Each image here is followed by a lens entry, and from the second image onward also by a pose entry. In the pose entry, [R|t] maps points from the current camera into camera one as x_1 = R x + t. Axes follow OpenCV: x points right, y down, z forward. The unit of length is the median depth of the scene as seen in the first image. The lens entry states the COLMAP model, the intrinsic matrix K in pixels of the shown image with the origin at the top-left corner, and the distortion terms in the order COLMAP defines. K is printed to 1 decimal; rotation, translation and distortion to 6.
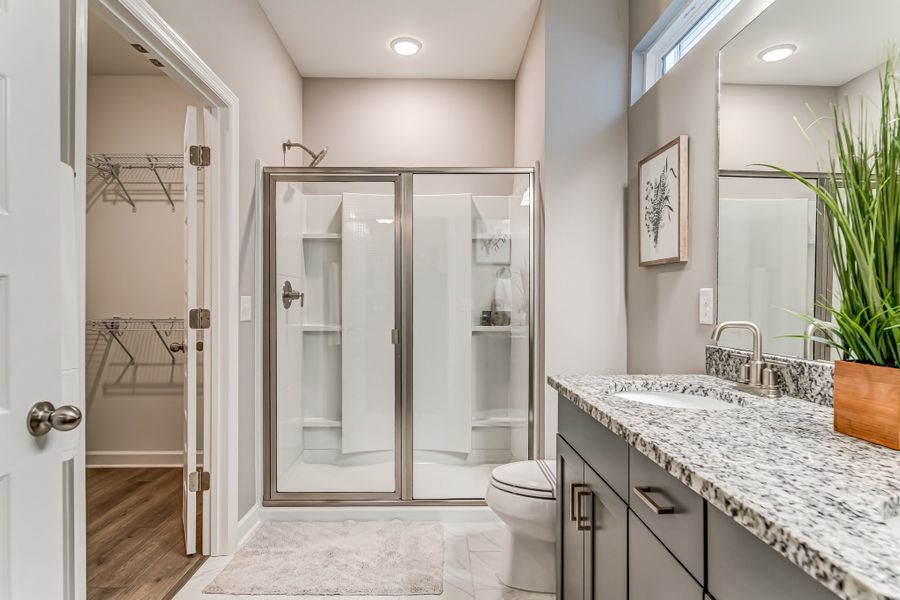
lens RADIAL K [[490.1, 0, 443.5], [0, 490.1, 304.0], [0, 0, 1]] dist [0.002270, 0.000606]
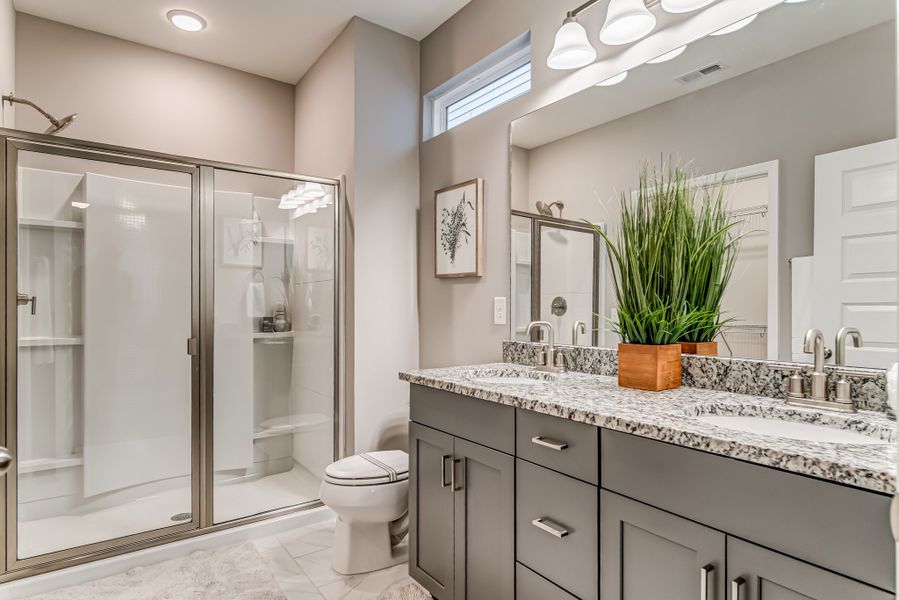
lens RADIAL K [[500.5, 0, 453.4], [0, 500.5, 303.6], [0, 0, 1]] dist [0.002705, 0.004658]
pose [[0.820159, 0.002804, 0.572128, -0.309130], [0.003492, 0.999945, -0.009907, -0.001956], [-0.572124, 0.010124, 0.820104, -0.031024]]
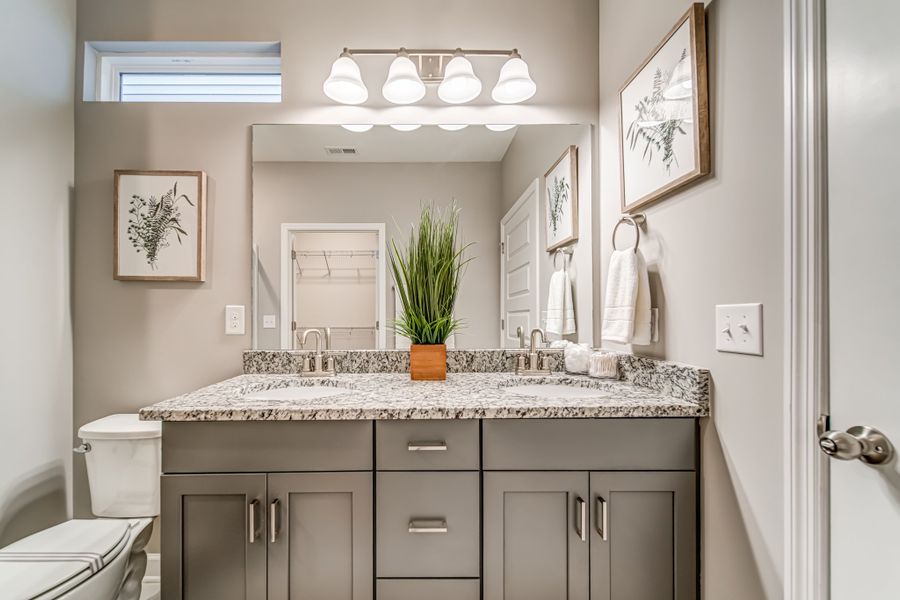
lens RADIAL K [[342.1, 0, 429.7], [0, 342.1, 311.6], [0, 0, 1]] dist [-0.001385, -0.000056]
pose [[0.010478, 0.004866, 0.999933, -0.298597], [0.009052, 0.999947, -0.004961, -0.007275], [-0.999904, 0.009103, 0.010434, 0.453549]]
